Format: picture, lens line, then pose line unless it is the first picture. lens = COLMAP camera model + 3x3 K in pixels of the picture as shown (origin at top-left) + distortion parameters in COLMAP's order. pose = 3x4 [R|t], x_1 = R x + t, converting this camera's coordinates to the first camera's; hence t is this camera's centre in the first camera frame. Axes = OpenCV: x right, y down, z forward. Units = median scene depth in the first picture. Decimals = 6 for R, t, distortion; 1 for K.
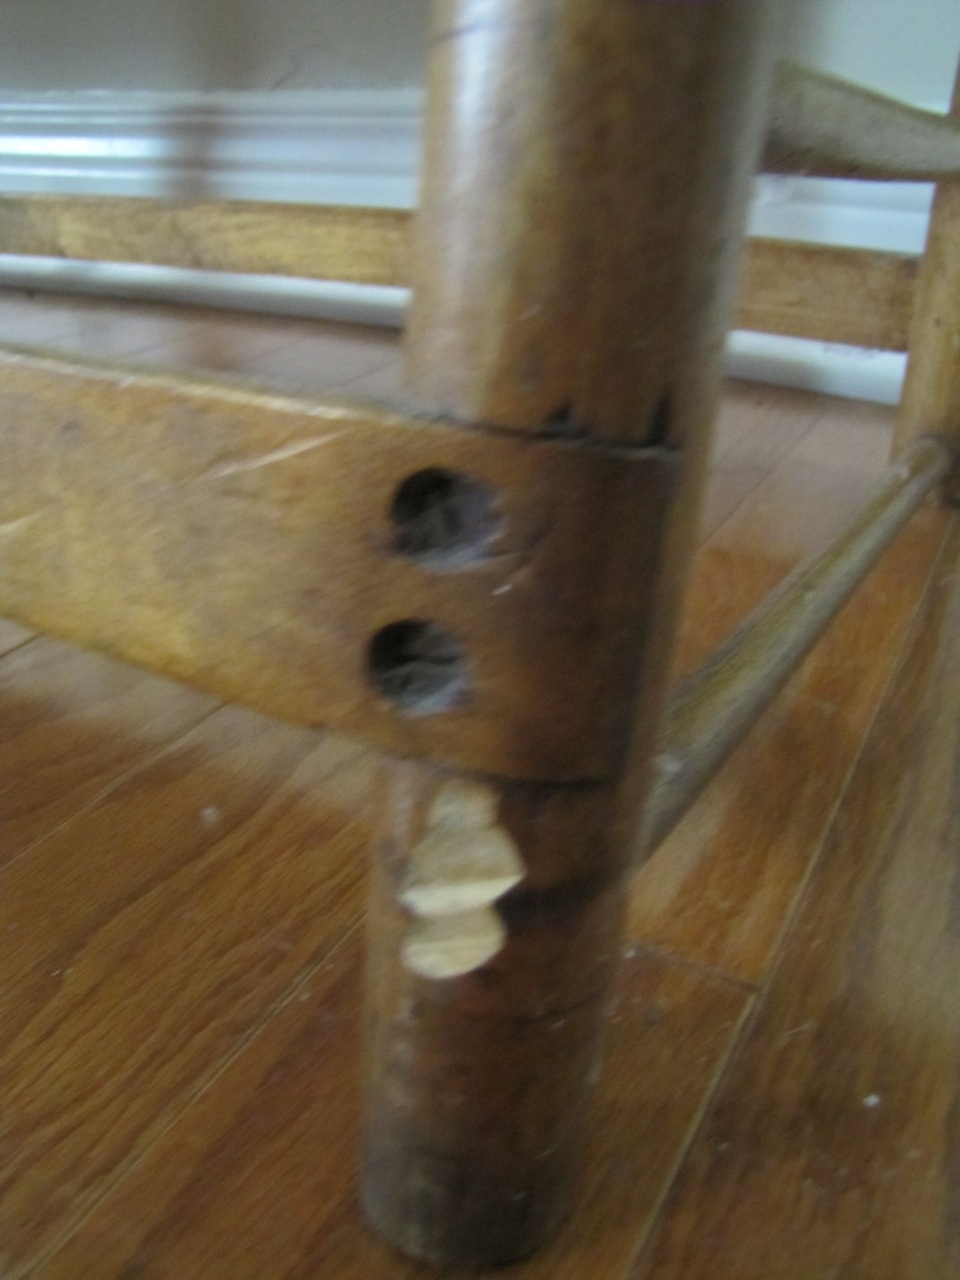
lens RADIAL K [[1072.7, 0, 475.7], [0, 1072.7, 673.0], [0, 0, 1]] dist [-0.183000, 0.155108]
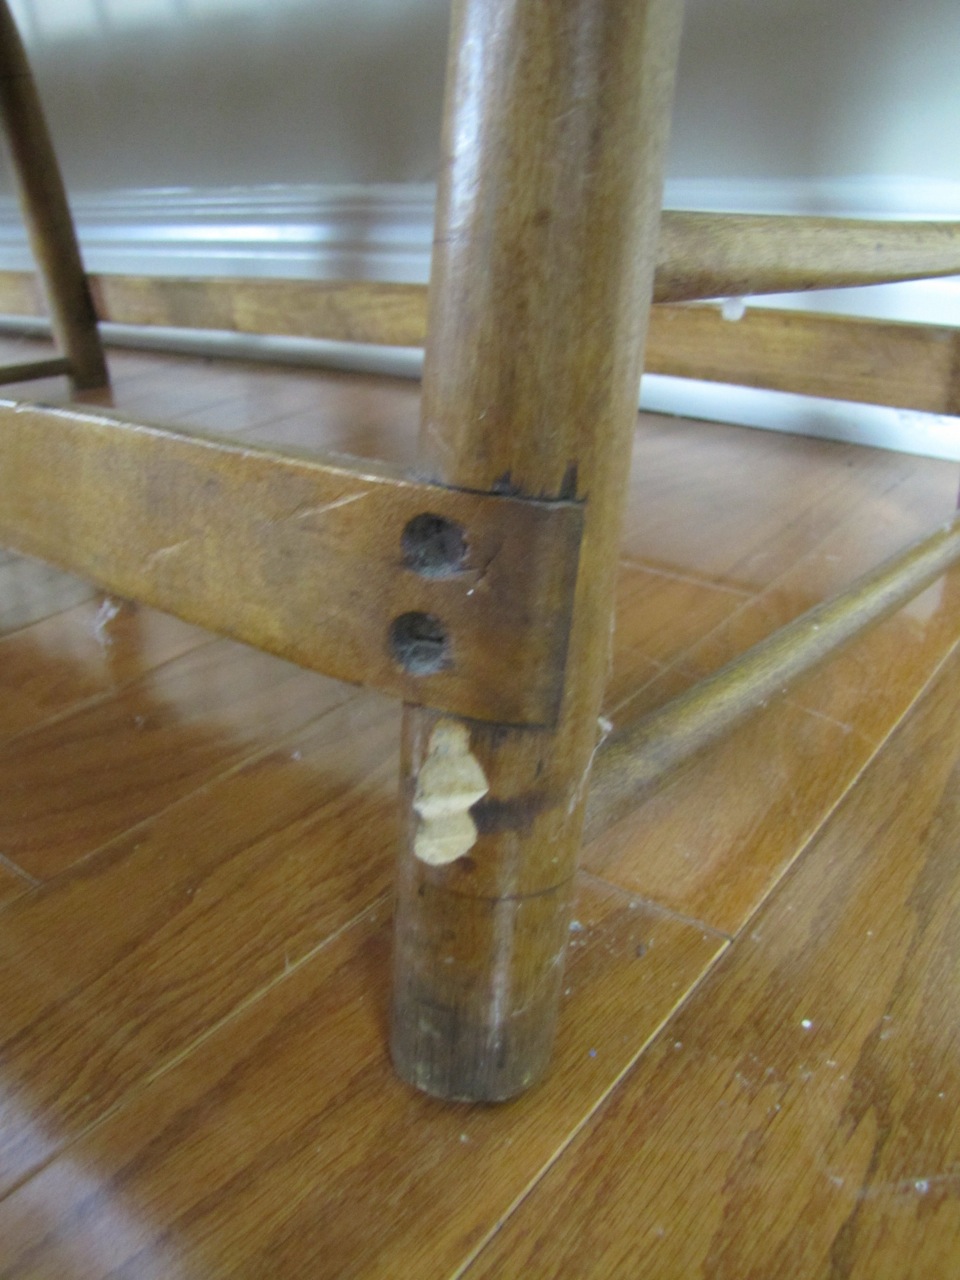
lens RADIAL K [[1072.7, 0, 475.7], [0, 1072.7, 673.0], [0, 0, 1]] dist [-0.183000, 0.155108]
pose [[0.988196, 0.032431, -0.149720, 0.223495], [-0.039624, 0.998187, -0.045309, 0.089943], [0.147979, 0.050707, 0.987690, -0.430794]]
